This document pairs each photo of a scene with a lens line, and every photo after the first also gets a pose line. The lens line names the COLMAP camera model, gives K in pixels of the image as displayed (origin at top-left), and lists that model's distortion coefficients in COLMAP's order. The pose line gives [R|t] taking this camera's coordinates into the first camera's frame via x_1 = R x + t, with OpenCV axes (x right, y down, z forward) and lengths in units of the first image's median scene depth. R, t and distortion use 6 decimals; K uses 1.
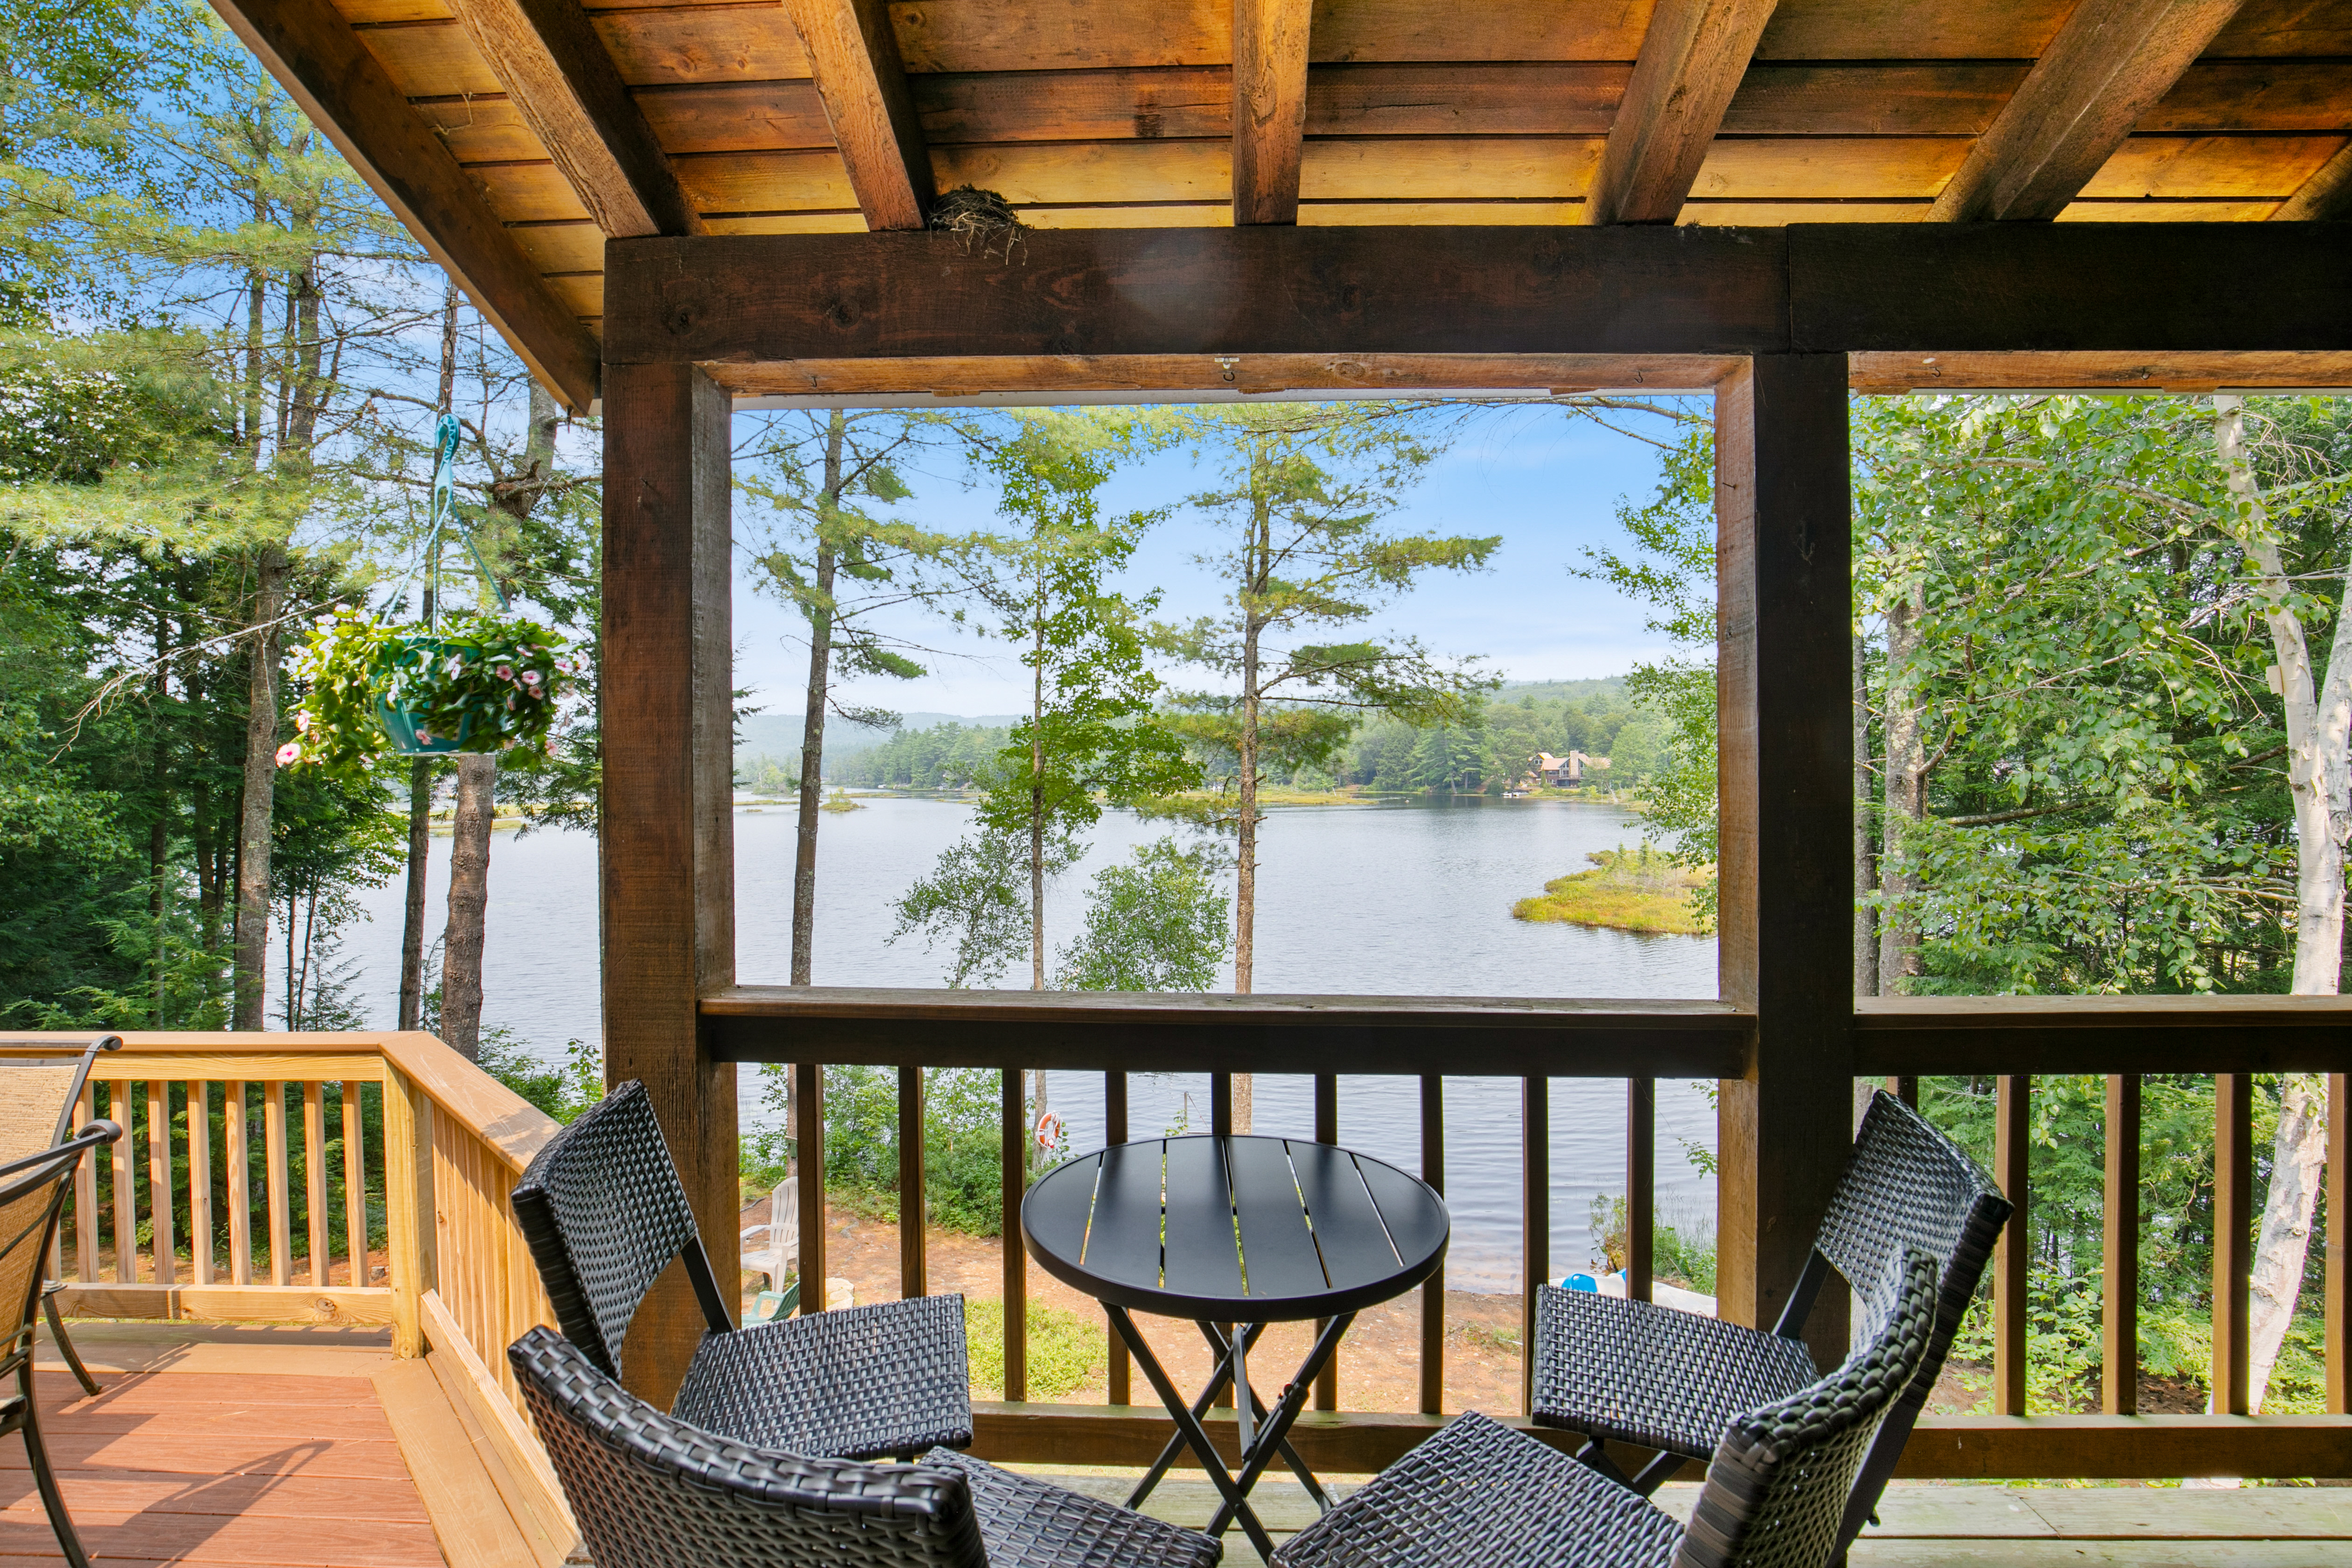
lens RADIAL K [[1137.3, 0, 1175.2], [0, 1137.3, 753.9], [0, 0, 1]] dist [-0.034835, 0.000360]
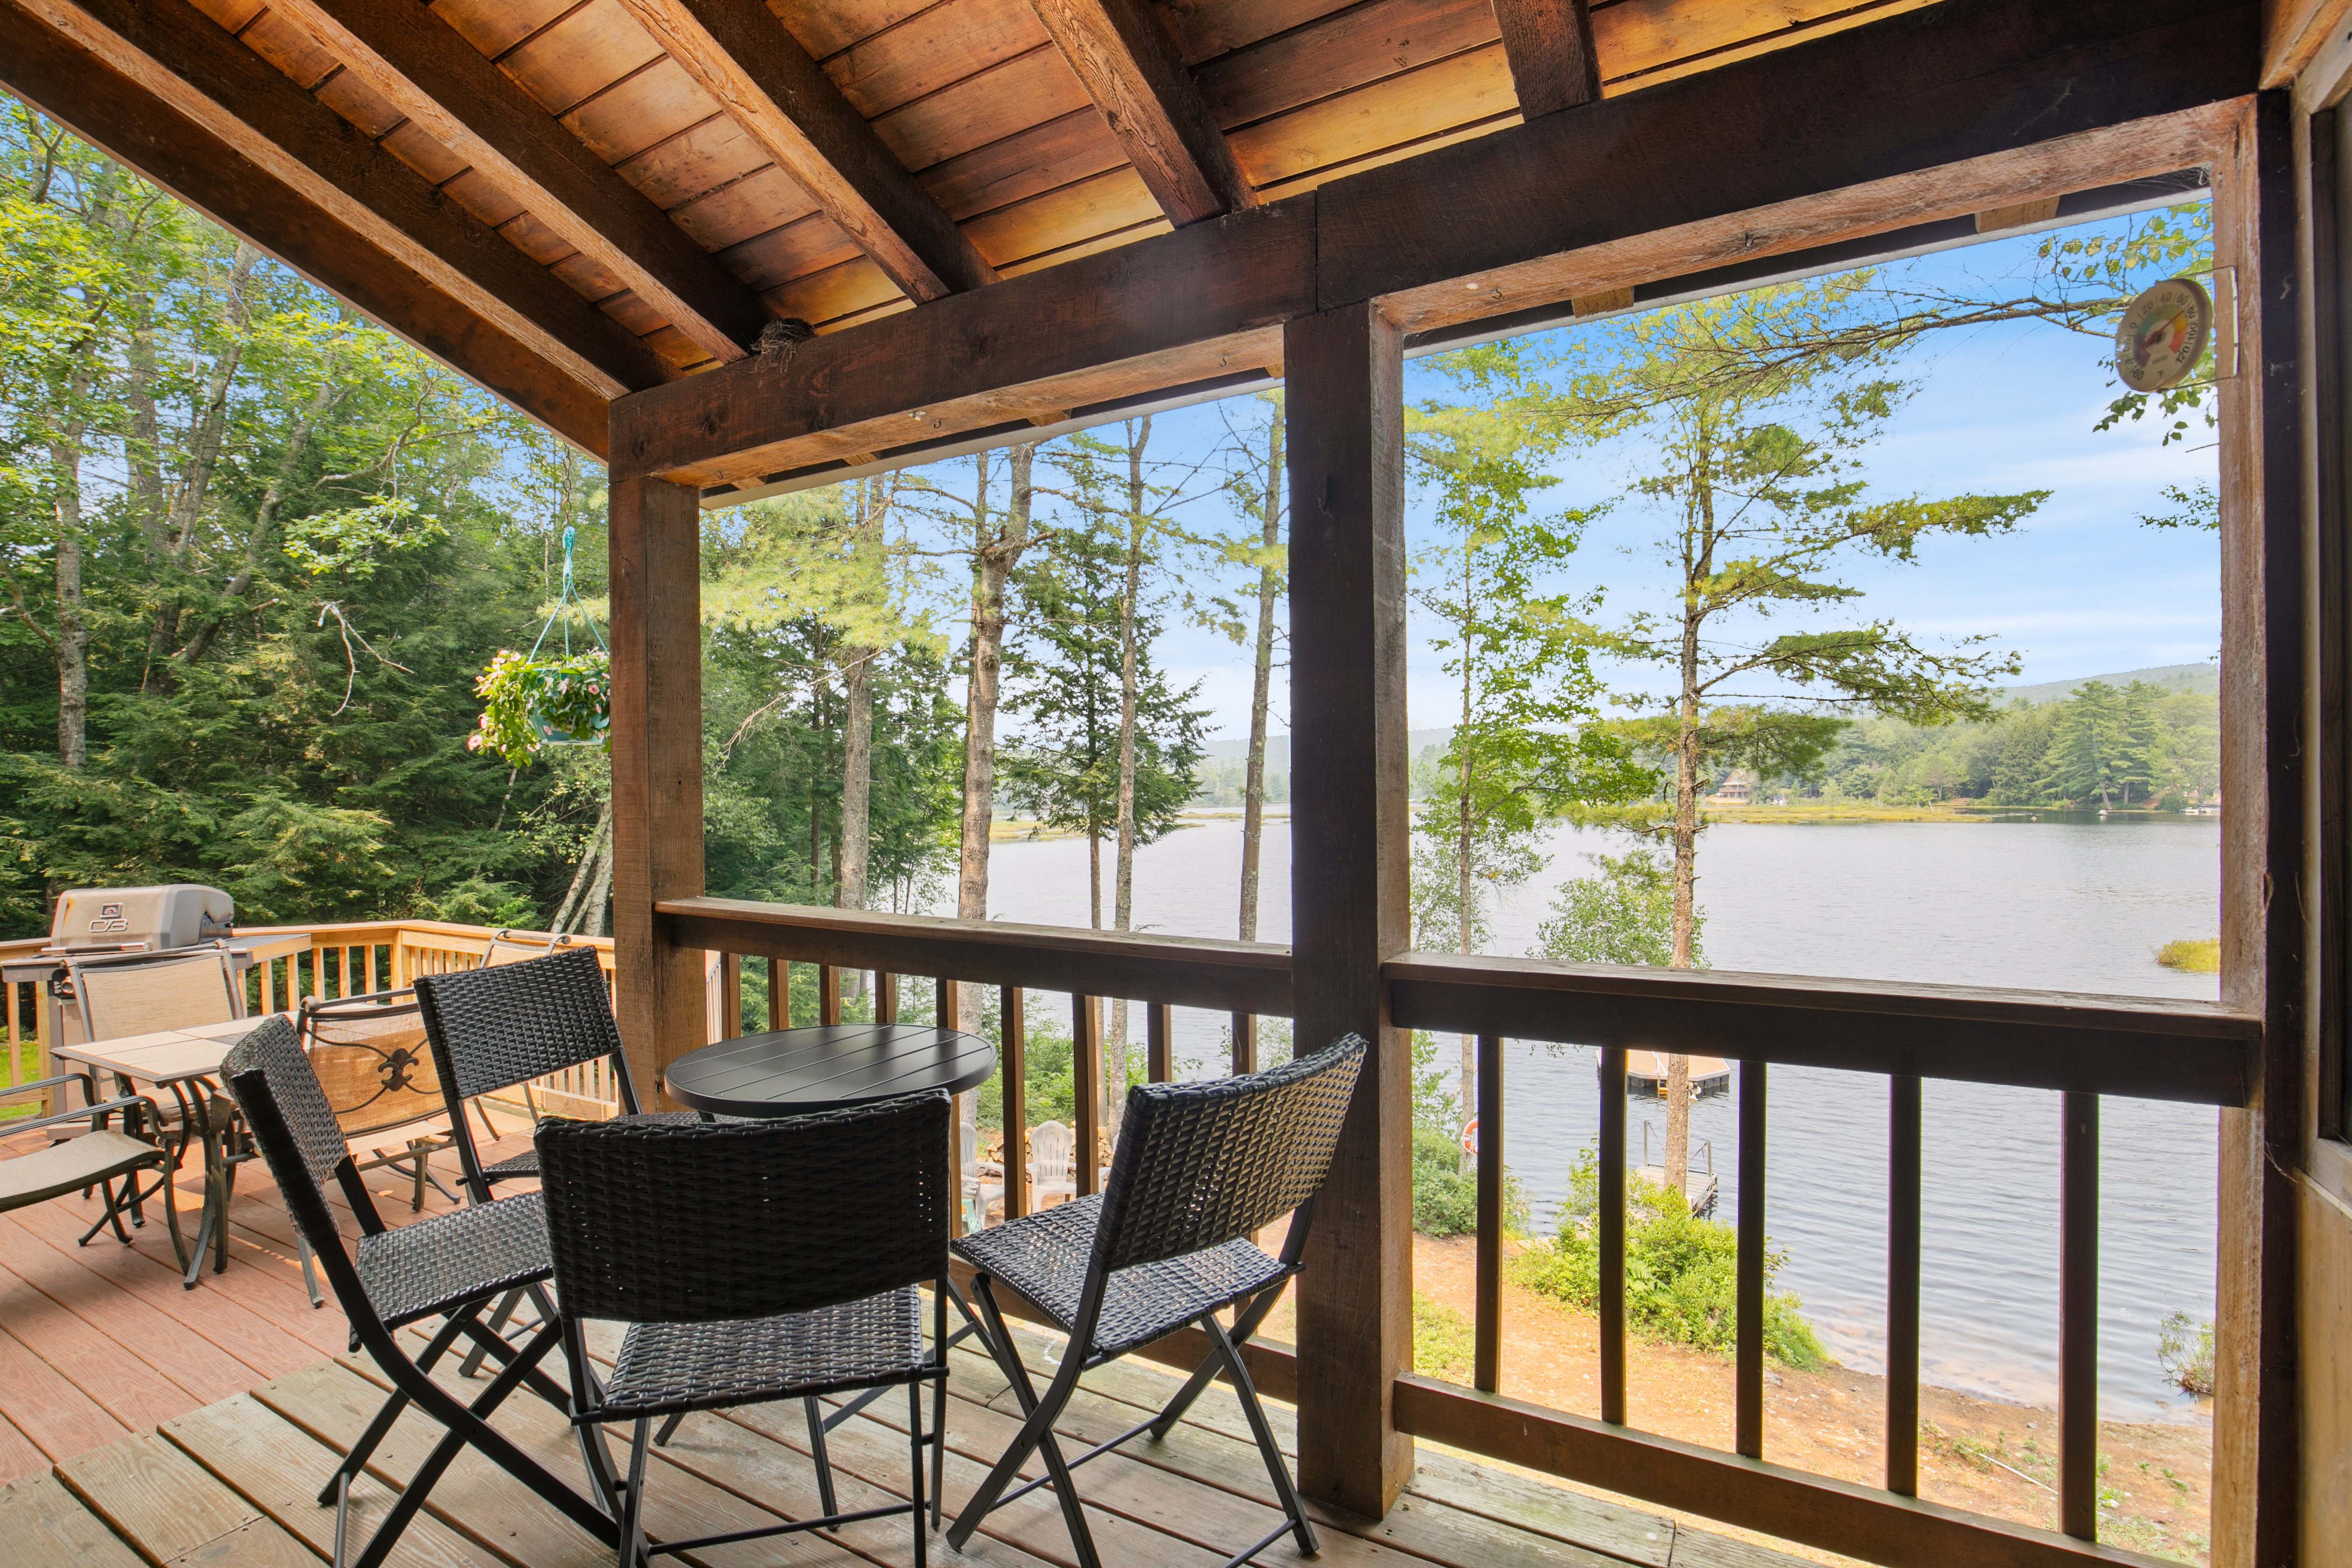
lens RADIAL K [[1122.8, 0, 1157.6], [0, 1122.8, 786.8], [0, 0, 1]] dist [-0.035346, -0.000069]
pose [[0.875216, -0.005825, -0.483696, 0.117522], [0.012714, 0.999859, 0.010964, 0.008053], [0.483564, -0.015745, 0.875167, 0.003716]]
